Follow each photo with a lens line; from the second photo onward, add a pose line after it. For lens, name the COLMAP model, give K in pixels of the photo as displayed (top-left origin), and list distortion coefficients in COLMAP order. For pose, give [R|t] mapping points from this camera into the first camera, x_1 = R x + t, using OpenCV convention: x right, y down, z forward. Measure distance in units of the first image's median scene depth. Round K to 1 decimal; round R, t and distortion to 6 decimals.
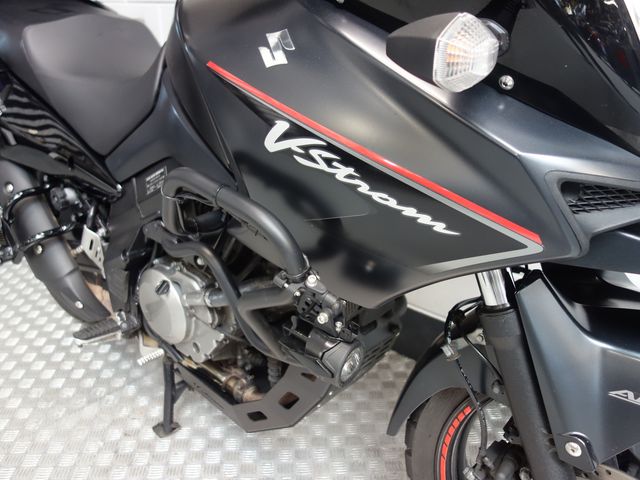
lens RADIAL K [[571.7, 0, 320.0], [0, 571.7, 240.0], [0, 0, 1]] dist [0.001554, 0.007162]
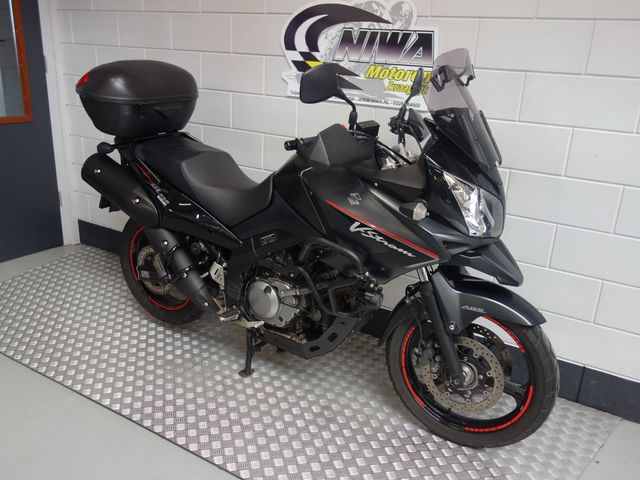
lens RADIAL K [[571.7, 0, 320.0], [0, 571.7, 240.0], [0, 0, 1]] dist [0.001554, 0.007162]
pose [[0.983917, -0.021371, 0.177346, -0.743392], [0.034102, 0.997030, -0.069052, 0.087584], [-0.175344, 0.073989, 0.981723, -1.820088]]
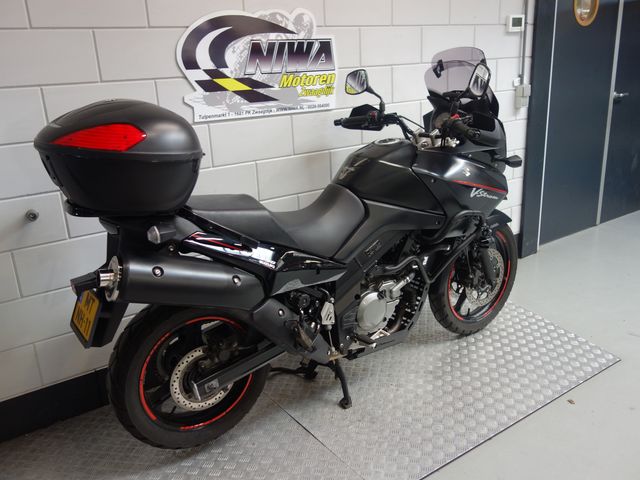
lens RADIAL K [[571.7, 0, 320.0], [0, 571.7, 240.0], [0, 0, 1]] dist [0.001554, 0.007162]
pose [[0.221168, -0.310859, 0.924365, -3.629267], [0.426221, 0.883334, 0.195080, -0.997823], [-0.877166, 0.350839, 0.327860, 0.702408]]
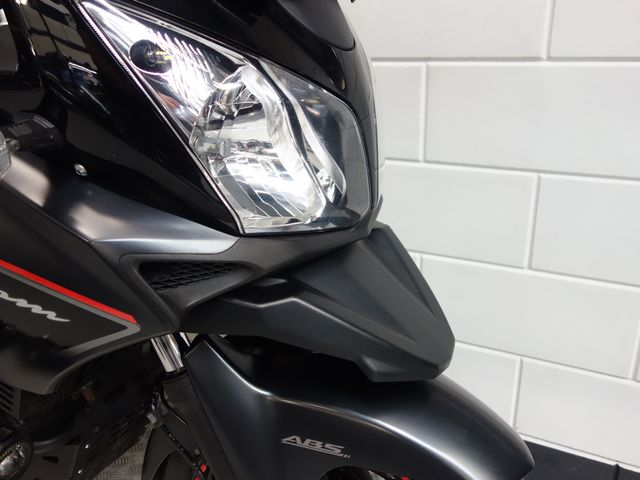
lens RADIAL K [[571.7, 0, 320.0], [0, 571.7, 240.0], [0, 0, 1]] dist [0.001554, 0.007162]
pose [[0.972170, -0.118230, 0.202255, 0.388017], [0.126449, 0.991573, -0.028164, -0.053458], [-0.197220, 0.052955, 0.978928, -0.047984]]
